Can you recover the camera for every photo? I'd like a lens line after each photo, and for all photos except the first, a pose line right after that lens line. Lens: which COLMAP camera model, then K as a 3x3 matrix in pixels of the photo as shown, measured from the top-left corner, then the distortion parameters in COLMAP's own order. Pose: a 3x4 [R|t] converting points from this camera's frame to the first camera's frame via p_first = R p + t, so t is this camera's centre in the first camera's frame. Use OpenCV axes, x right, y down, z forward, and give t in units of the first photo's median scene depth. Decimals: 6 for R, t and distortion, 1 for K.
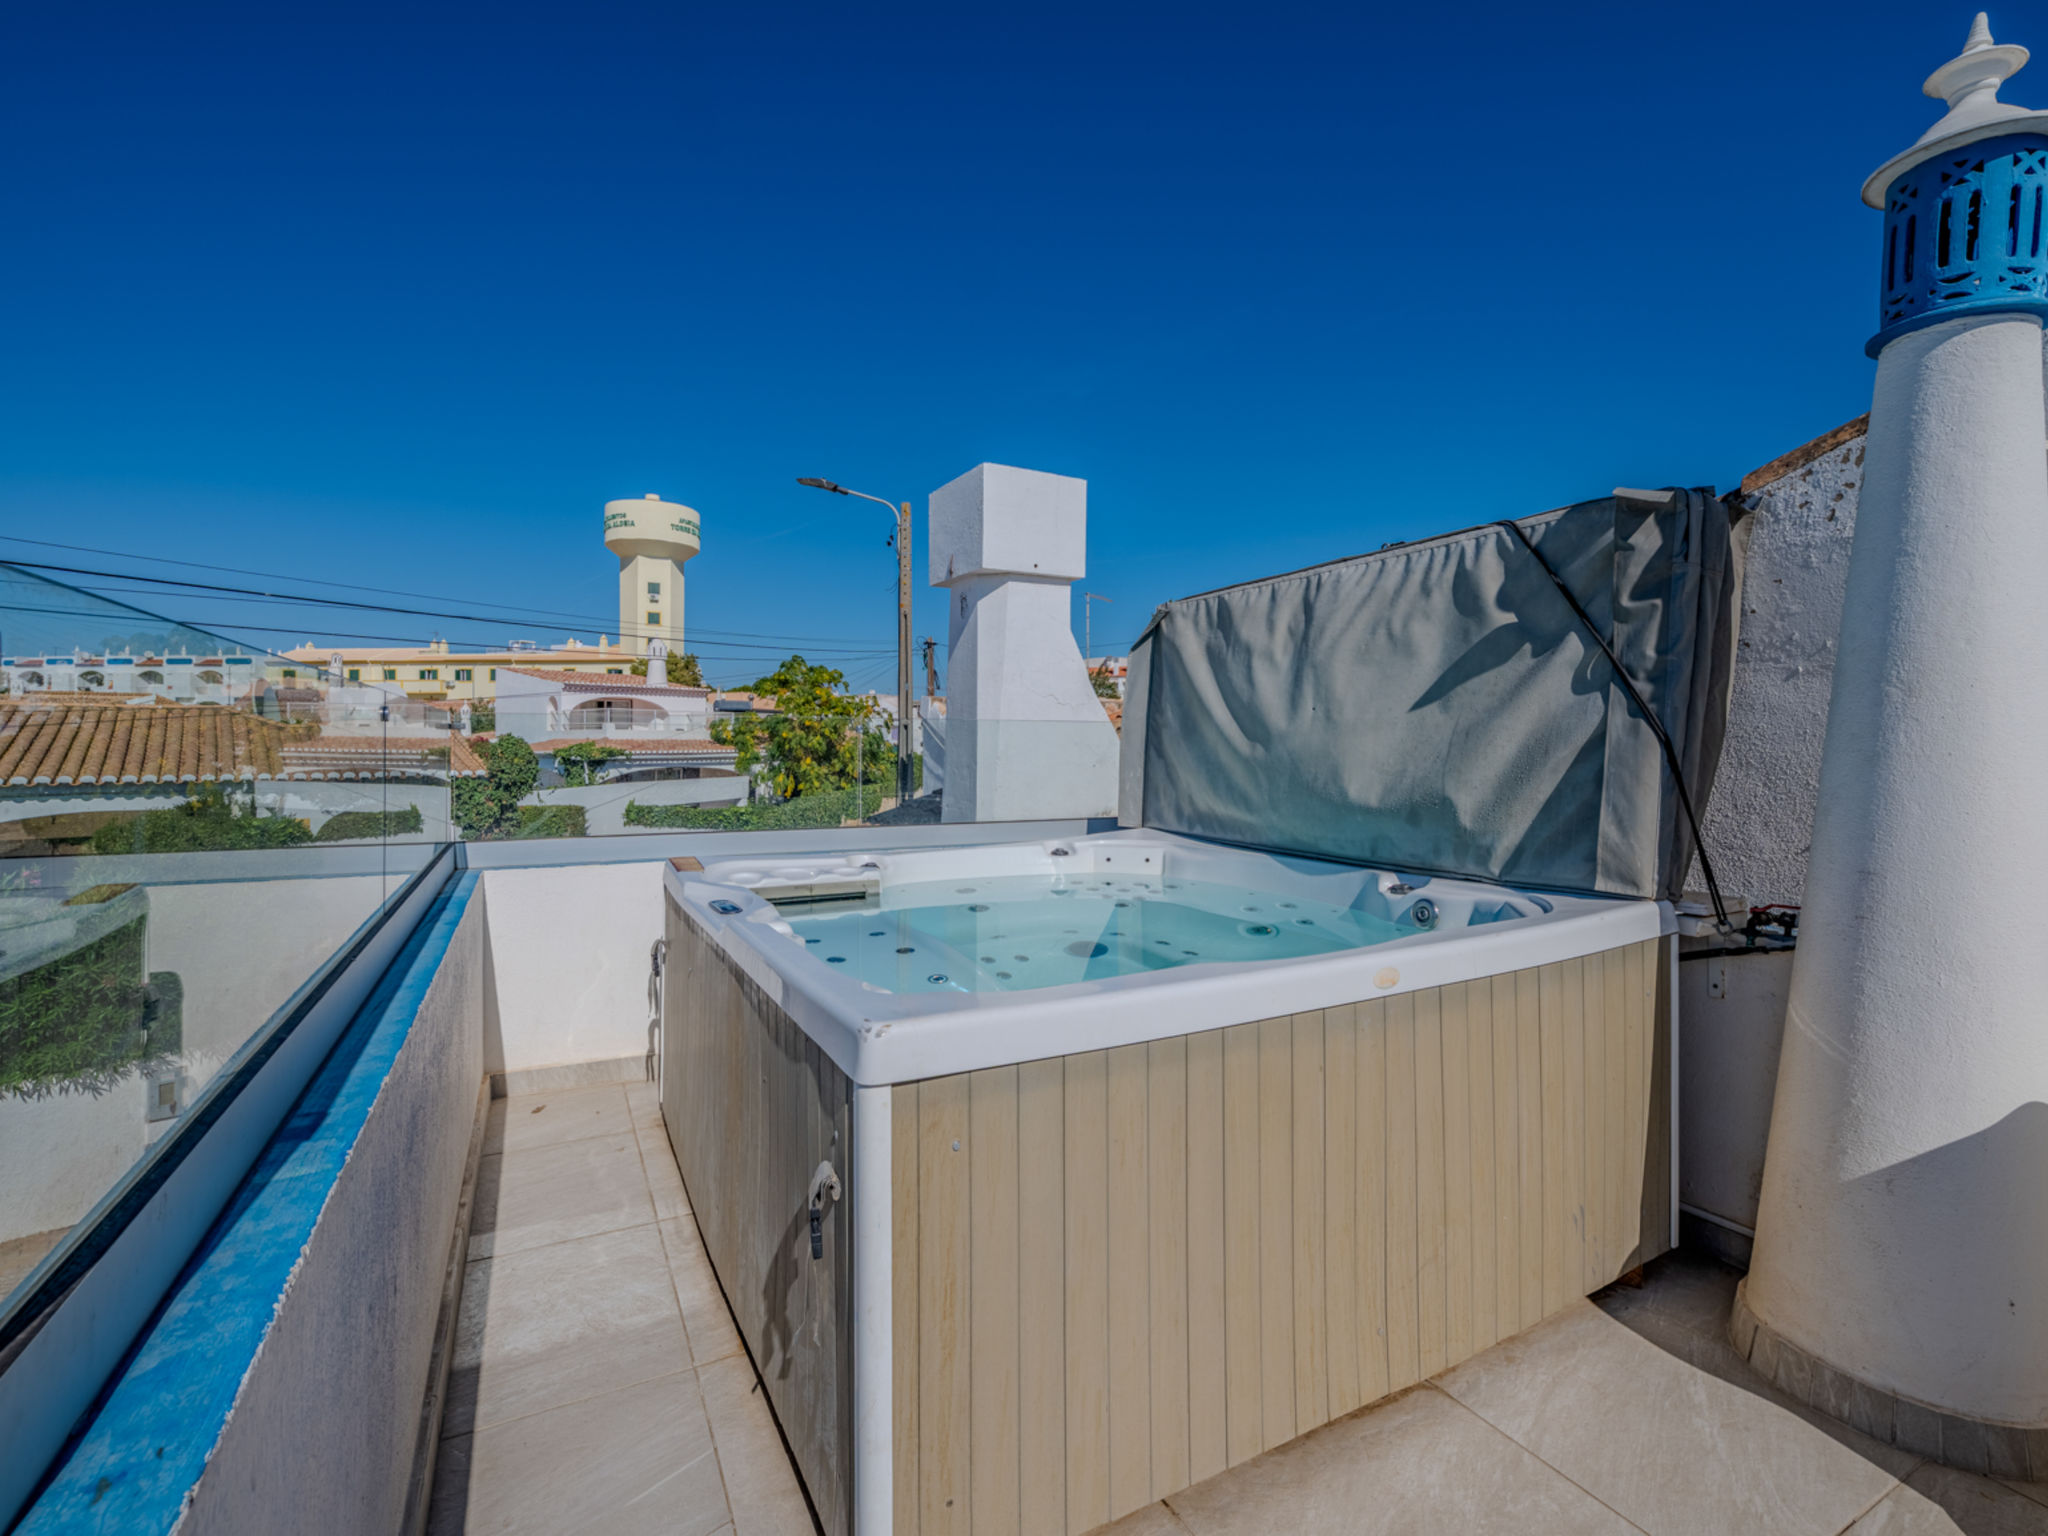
lens RADIAL K [[908.6, 0, 1024.8], [0, 908.6, 766.1], [0, 0, 1]] dist [0.000051, 0.000282]
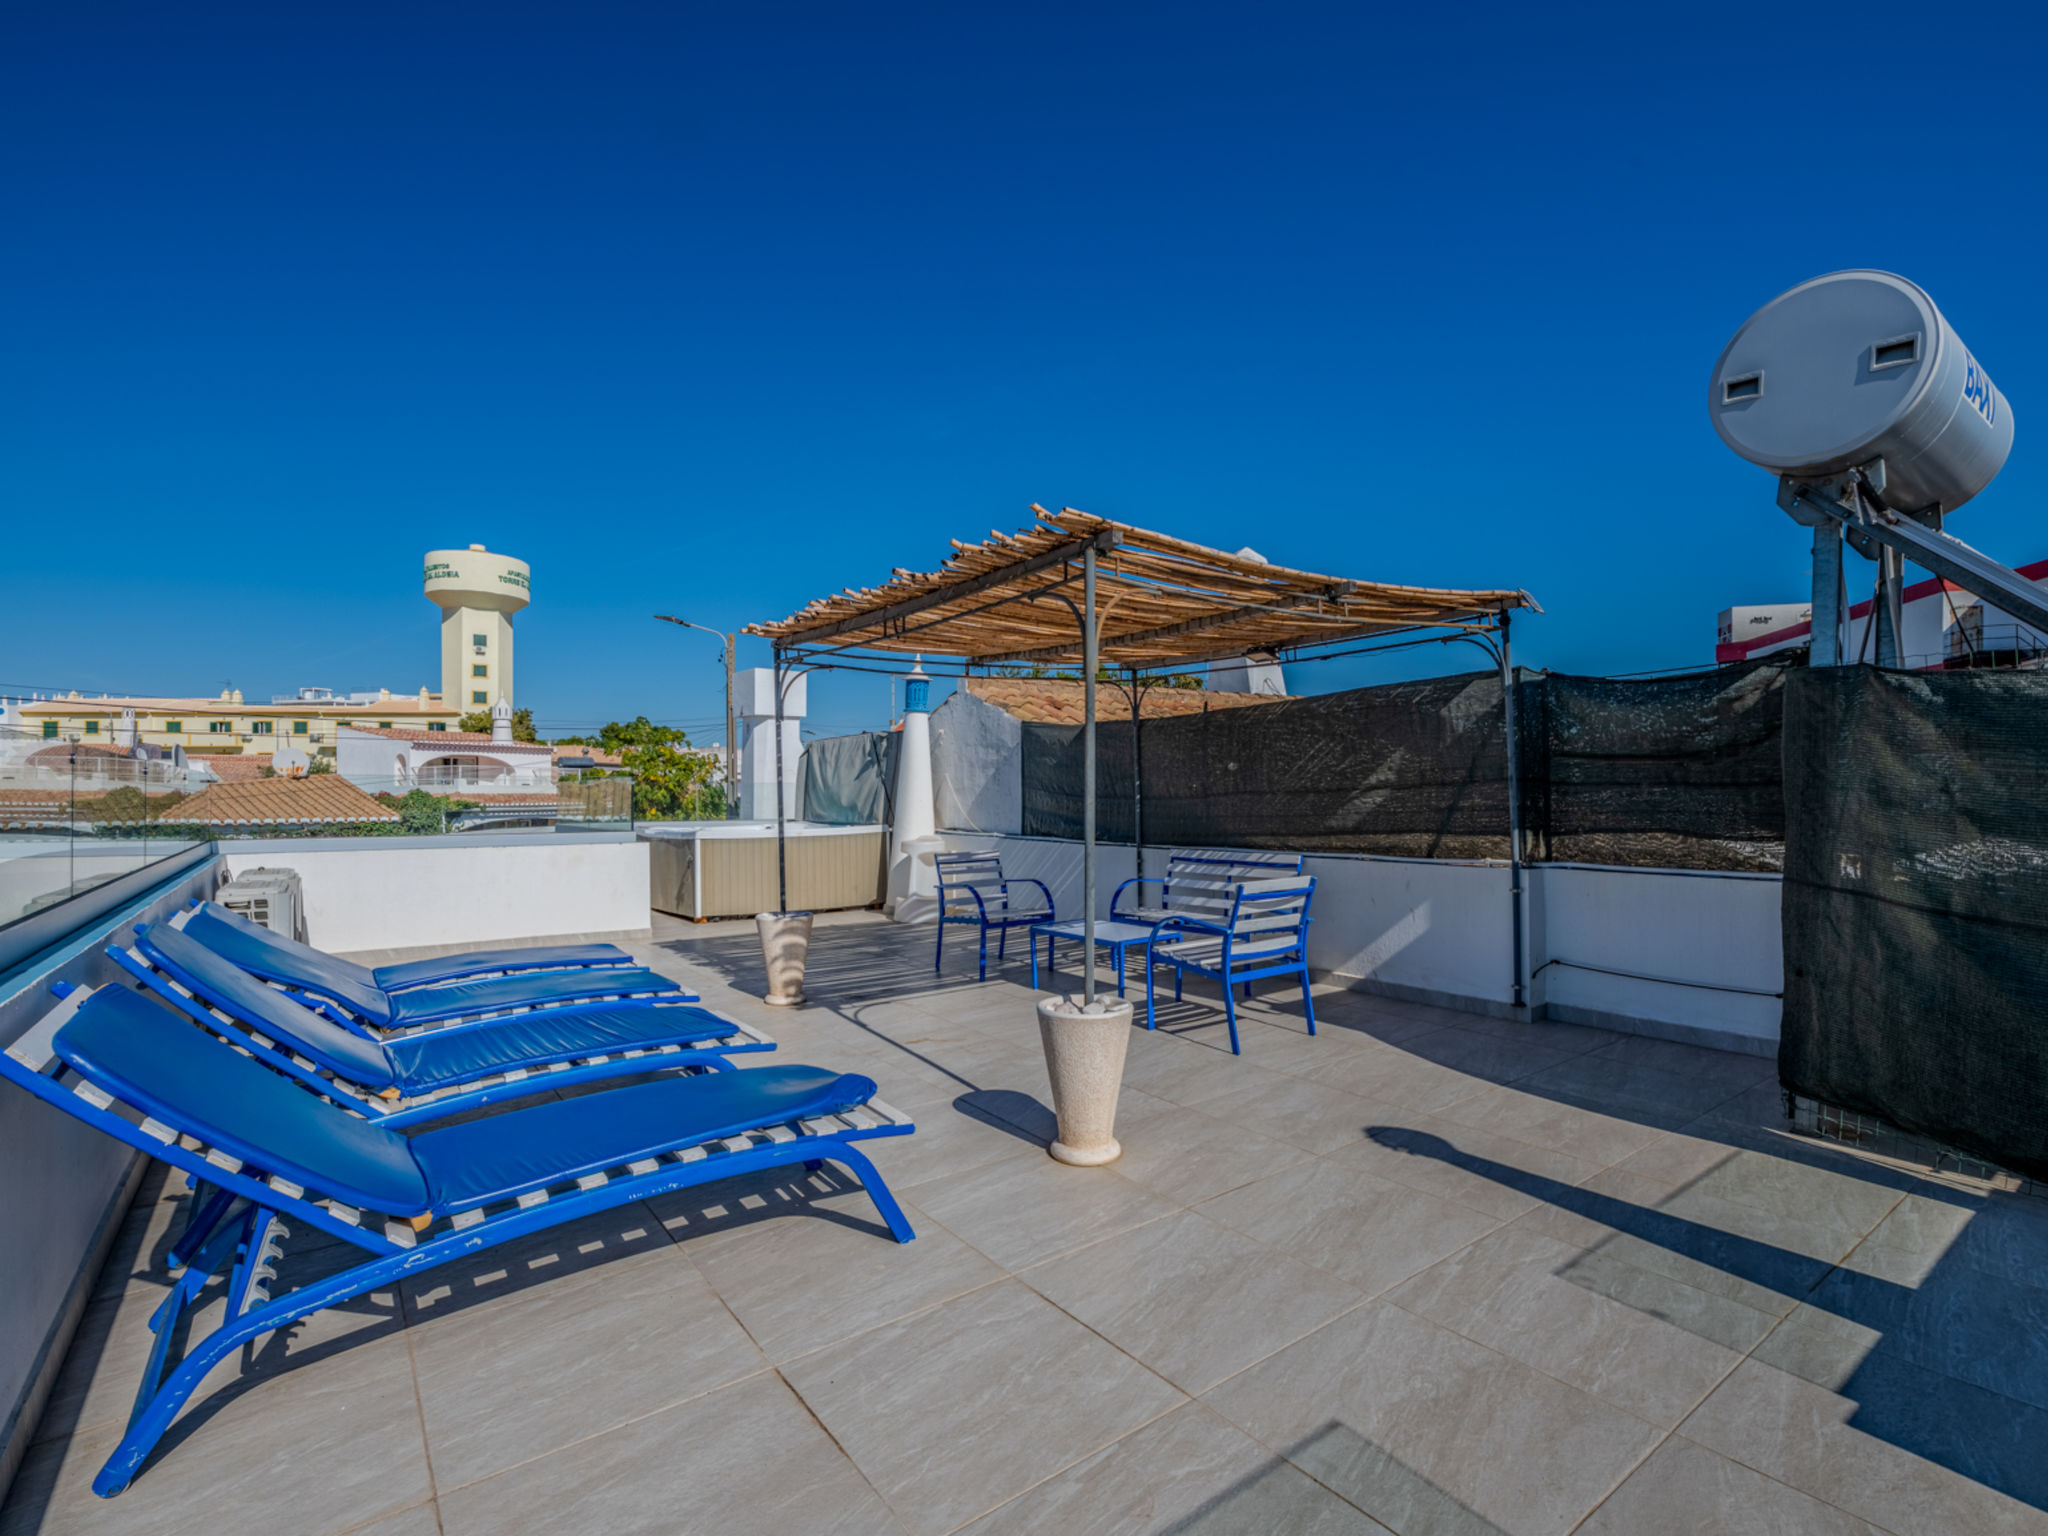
lens RADIAL K [[969.4, 0, 1086.6], [0, 969.4, 805.5], [0, 0, 1]] dist [0.001552, 0.000078]
pose [[0.980806, -0.008963, 0.194778, 0.045680], [0.011855, 0.999836, -0.013688, 0.007971], [-0.194623, 0.015735, 0.980752, -0.238334]]
